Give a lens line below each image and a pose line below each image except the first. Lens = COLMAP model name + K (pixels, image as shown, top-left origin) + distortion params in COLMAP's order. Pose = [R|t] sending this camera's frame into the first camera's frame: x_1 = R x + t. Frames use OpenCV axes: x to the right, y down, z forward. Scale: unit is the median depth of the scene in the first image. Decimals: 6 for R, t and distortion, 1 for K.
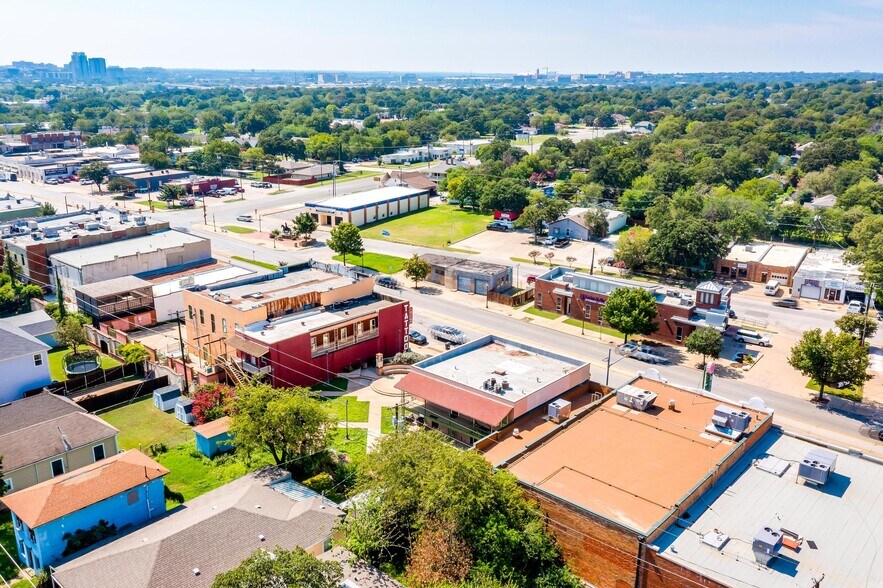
lens RADIAL K [[723.0, 0, 438.2], [0, 723.0, 295.7], [0, 0, 1]] dist [0.005772, 0.003845]
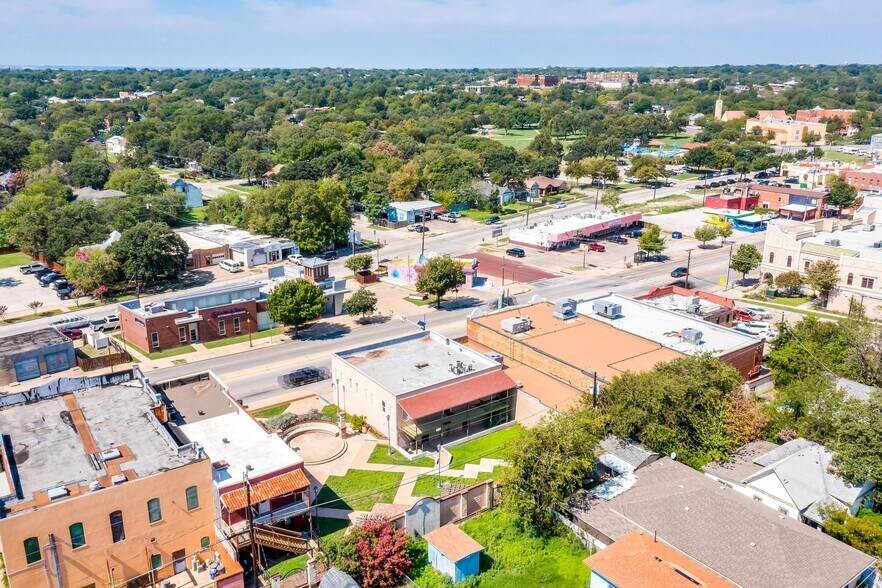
lens RADIAL K [[722.1, 0, 437.7], [0, 722.1, 295.7], [0, 0, 1]] dist [0.005772, 0.003845]
pose [[0.206596, -0.290856, 0.934195, -0.502089], [0.278357, 0.932812, 0.228867, -0.128888], [-0.937996, 0.212756, 0.273677, 0.399079]]
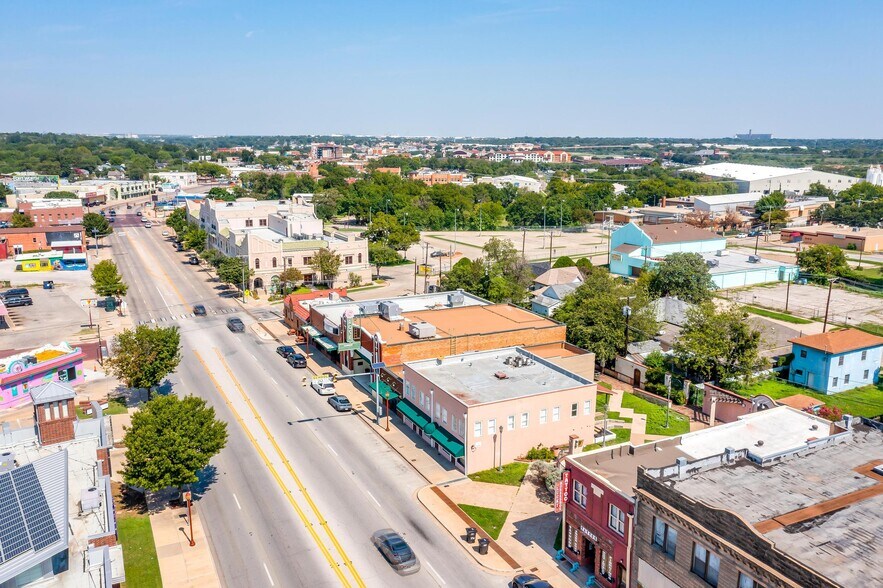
lens RADIAL K [[700.9, 0, 441.5], [0, 700.9, 294.0], [0, 0, 1]] dist [0.005820, -0.001014]
pose [[-0.937211, -0.084573, 0.338354, -0.084277], [0.087501, 0.882105, 0.462855, -0.243751], [-0.337609, 0.463399, -0.819318, 1.013741]]
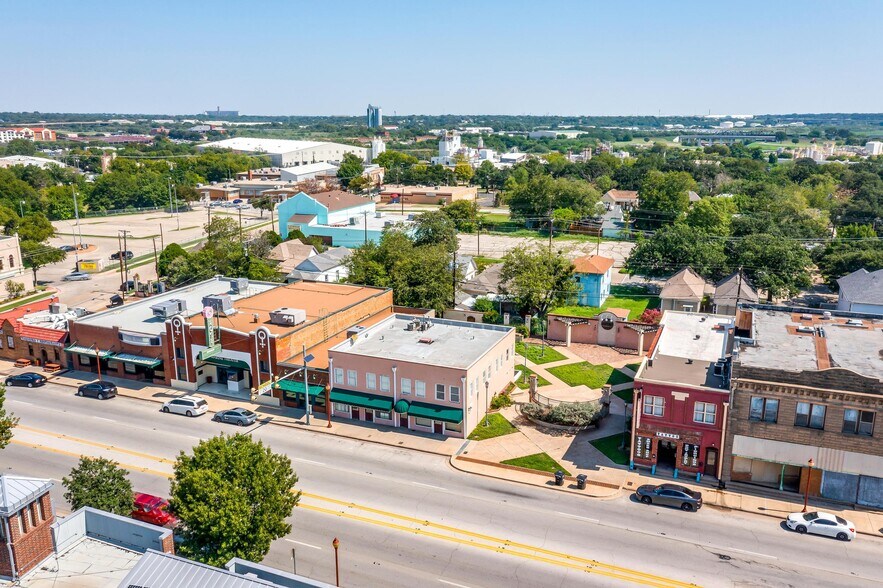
lens RADIAL K [[702.5, 0, 443.9], [0, 702.5, 286.5], [0, 0, 1]] dist [0.014154, -0.002634]
pose [[-0.939044, 0.070484, -0.336494, 0.212571], [-0.104578, 0.873817, 0.474877, -0.227547], [0.327505, 0.481120, -0.813181, 1.007329]]
